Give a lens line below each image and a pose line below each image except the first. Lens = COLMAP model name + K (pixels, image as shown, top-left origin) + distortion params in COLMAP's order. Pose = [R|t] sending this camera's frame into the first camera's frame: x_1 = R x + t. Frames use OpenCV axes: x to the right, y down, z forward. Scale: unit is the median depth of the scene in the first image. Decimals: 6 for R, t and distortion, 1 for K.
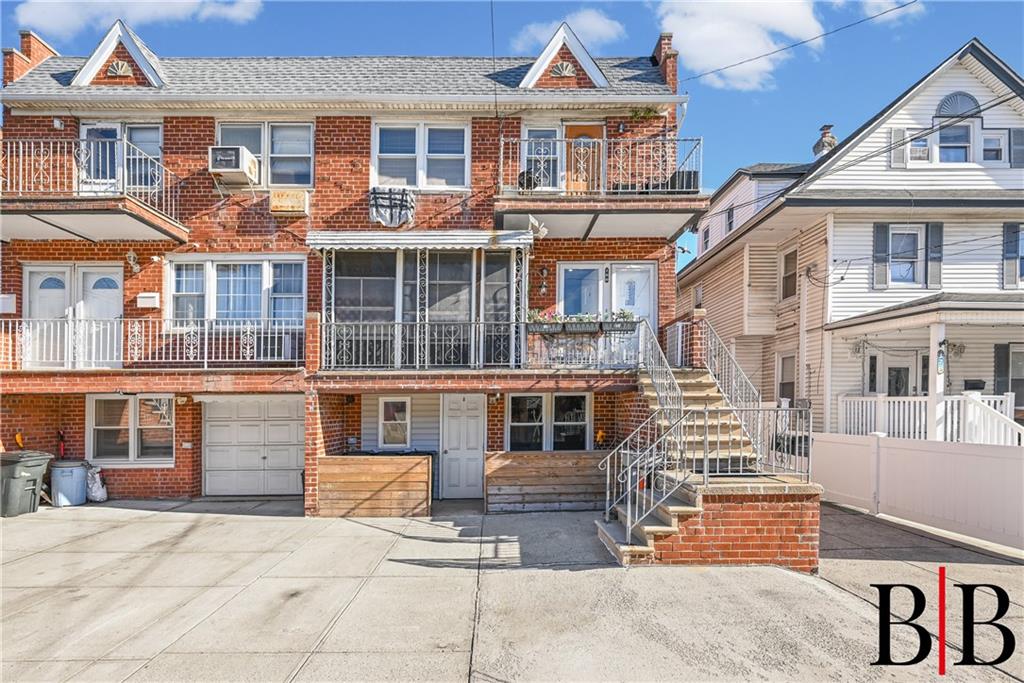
lens RADIAL K [[473.0, 0, 509.9], [0, 473.0, 411.1], [0, 0, 1]] dist [0.001426, -0.000533]
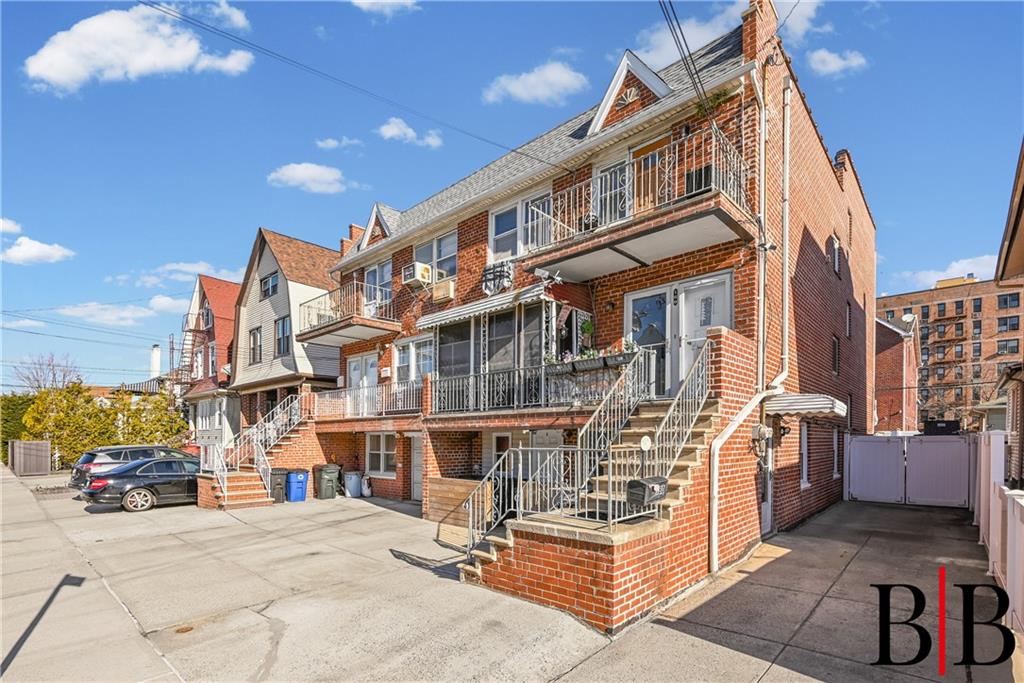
lens RADIAL K [[483.7, 0, 512.4], [0, 483.7, 436.7], [0, 0, 1]] dist [-0.000204, -0.000378]
pose [[0.726228, 0.001018, -0.687454, 0.658749], [-0.005395, 0.999977, -0.004218, -0.014856], [0.687433, 0.006772, 0.726216, 0.119986]]
